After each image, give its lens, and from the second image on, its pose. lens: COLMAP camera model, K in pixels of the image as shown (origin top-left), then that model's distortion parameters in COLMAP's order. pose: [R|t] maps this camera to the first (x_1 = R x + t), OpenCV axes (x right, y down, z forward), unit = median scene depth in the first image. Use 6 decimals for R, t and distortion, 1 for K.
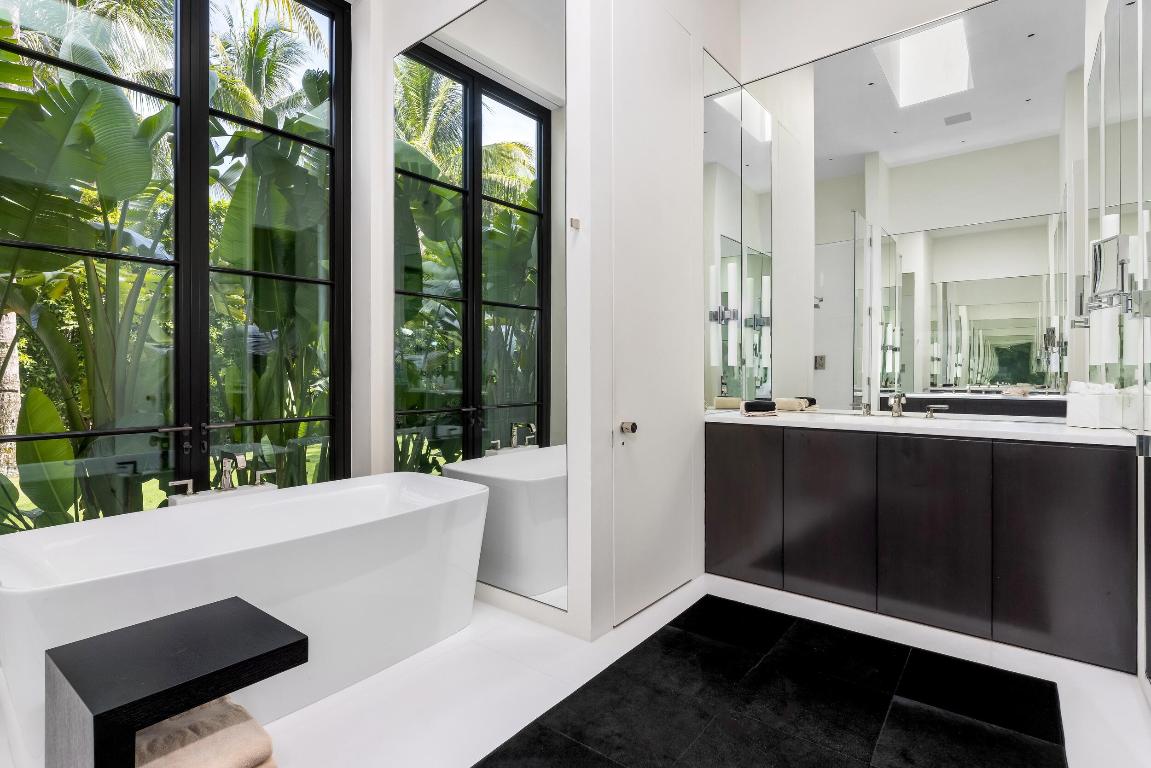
lens RADIAL K [[546.7, 0, 570.9], [0, 546.7, 376.7], [0, 0, 1]] dist [-0.018200, -0.000148]
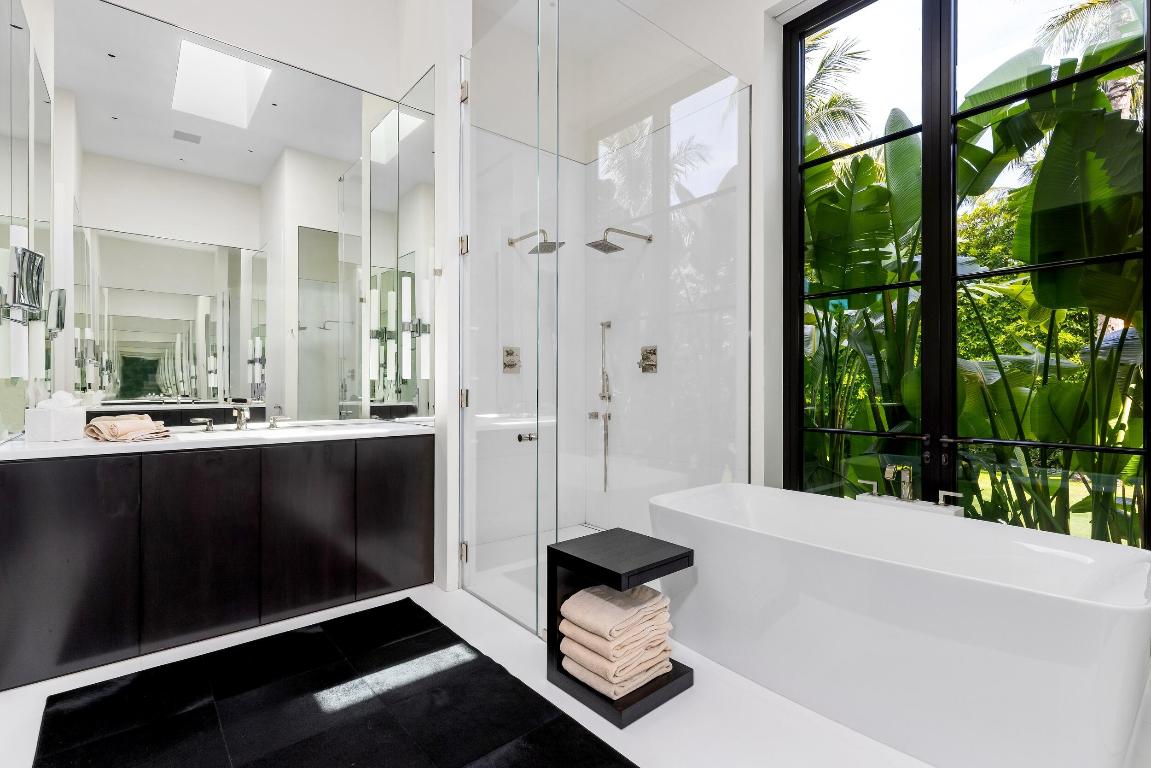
lens RADIAL K [[526.8, 0, 573.0], [0, 526.8, 375.8], [0, 0, 1]] dist [0.007367, 0.000039]
pose [[-0.169000, -0.014904, -0.985503, 0.473210], [-0.009035, 0.999867, -0.013572, -0.006011], [0.985575, 0.006611, -0.169112, 0.575534]]
